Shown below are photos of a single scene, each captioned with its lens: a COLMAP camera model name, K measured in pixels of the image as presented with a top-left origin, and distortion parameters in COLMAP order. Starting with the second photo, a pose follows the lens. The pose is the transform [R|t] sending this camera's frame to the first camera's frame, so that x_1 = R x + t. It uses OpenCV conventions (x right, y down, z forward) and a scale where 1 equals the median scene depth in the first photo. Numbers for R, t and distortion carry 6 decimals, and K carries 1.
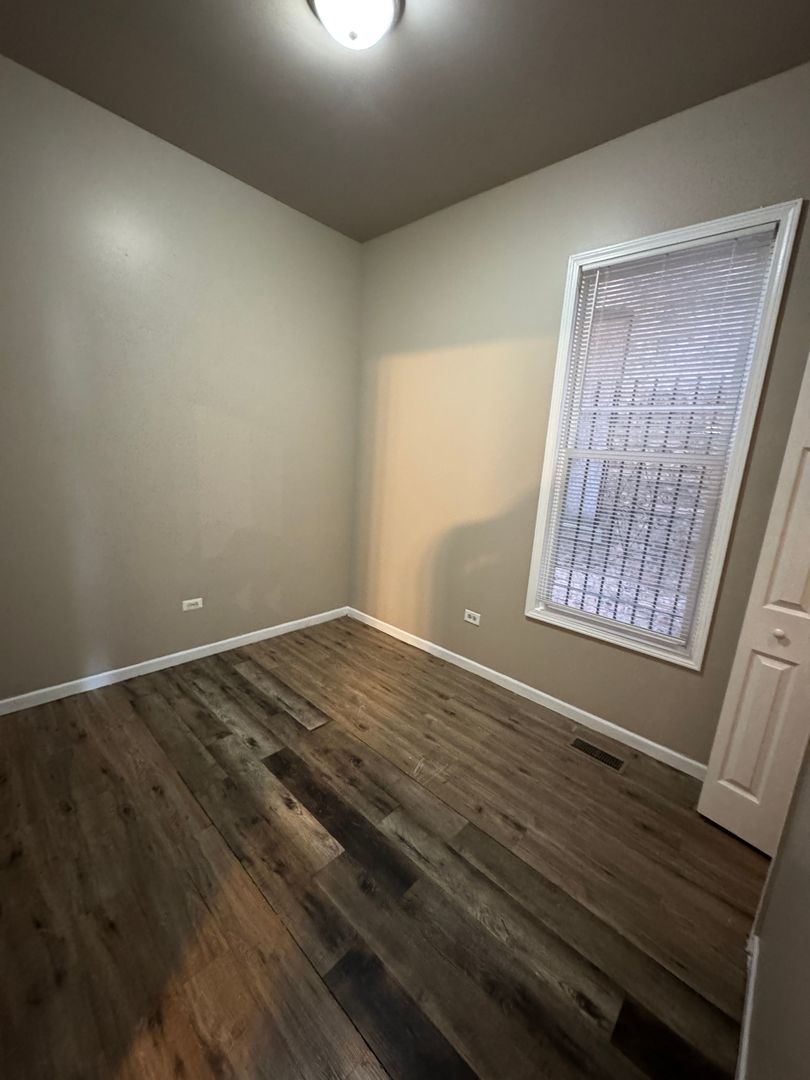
lens RADIAL K [[427.9, 0, 409.4], [0, 427.9, 537.6], [0, 0, 1]] dist [-0.005832, 0.000304]
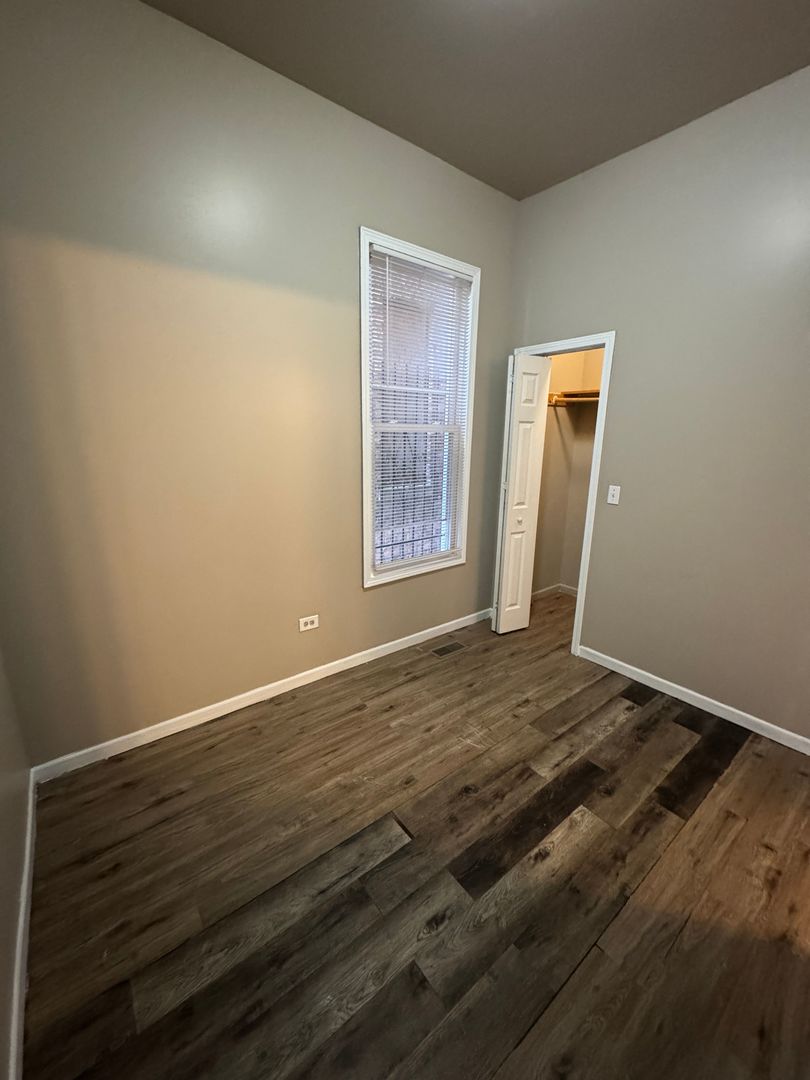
lens RADIAL K [[427.9, 0, 397.5], [0, 427.9, 539.4], [0, 0, 1]] dist [-0.005832, 0.000304]
pose [[0.172326, -0.303663, 0.937066, -0.845542], [0.189574, 0.943738, 0.270963, -0.253358], [-0.966626, 0.130949, 0.220197, 0.889097]]
